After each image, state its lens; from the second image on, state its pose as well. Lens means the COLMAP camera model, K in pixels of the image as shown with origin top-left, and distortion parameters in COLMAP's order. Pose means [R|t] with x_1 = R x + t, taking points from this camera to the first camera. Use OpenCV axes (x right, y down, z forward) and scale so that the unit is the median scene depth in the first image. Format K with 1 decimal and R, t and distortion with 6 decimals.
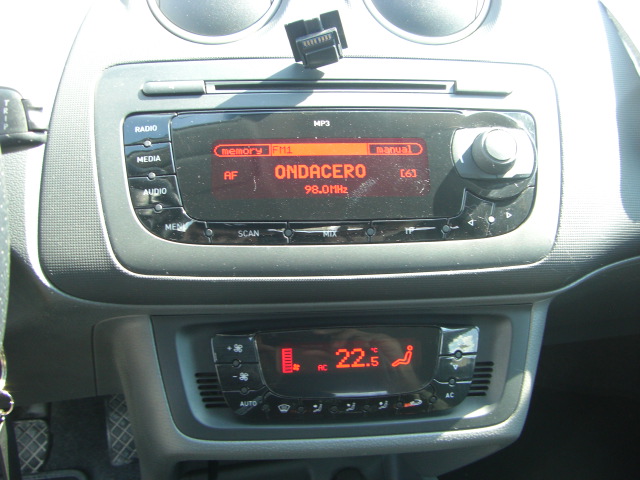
lens RADIAL K [[715.3, 0, 320.0], [0, 715.3, 240.0], [0, 0, 1]] dist [-0.170964, 0.078210]
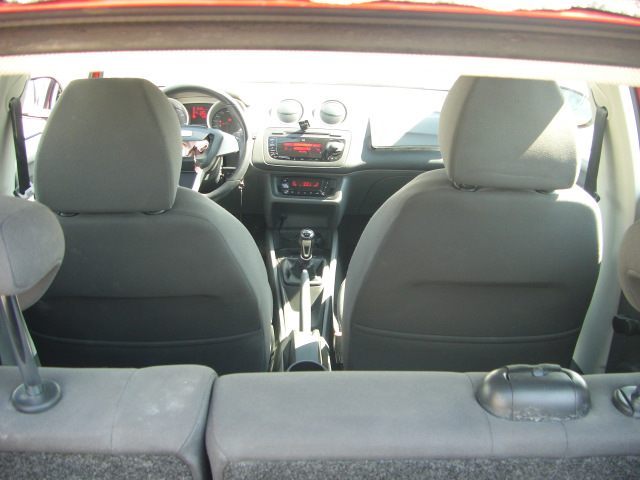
lens RADIAL K [[715.3, 0, 320.0], [0, 715.3, 240.0], [0, 0, 1]] dist [-0.170964, 0.078210]
pose [[0.974435, 0.068148, -0.214086, 1.338681], [-0.085038, 0.993867, -0.070691, 0.965646], [0.207956, 0.087089, 0.974253, -4.203483]]
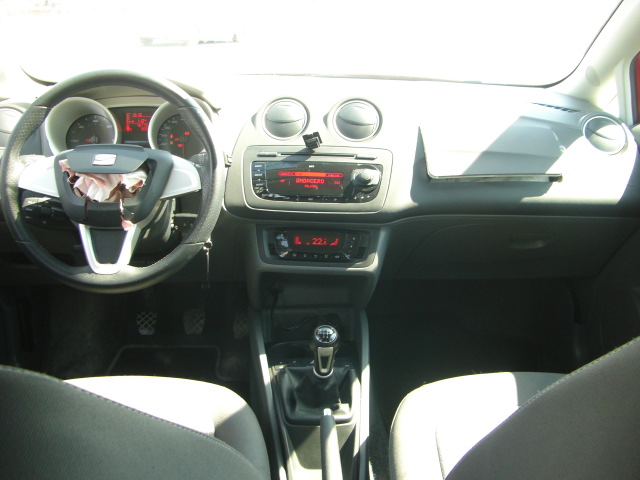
lens RADIAL K [[715.3, 0, 320.0], [0, 715.3, 240.0], [0, 0, 1]] dist [-0.170964, 0.078210]
pose [[0.982920, 0.047716, -0.177741, 0.624766], [-0.063991, 0.994152, -0.086987, 0.442929], [0.172551, 0.096876, 0.980225, -2.113979]]
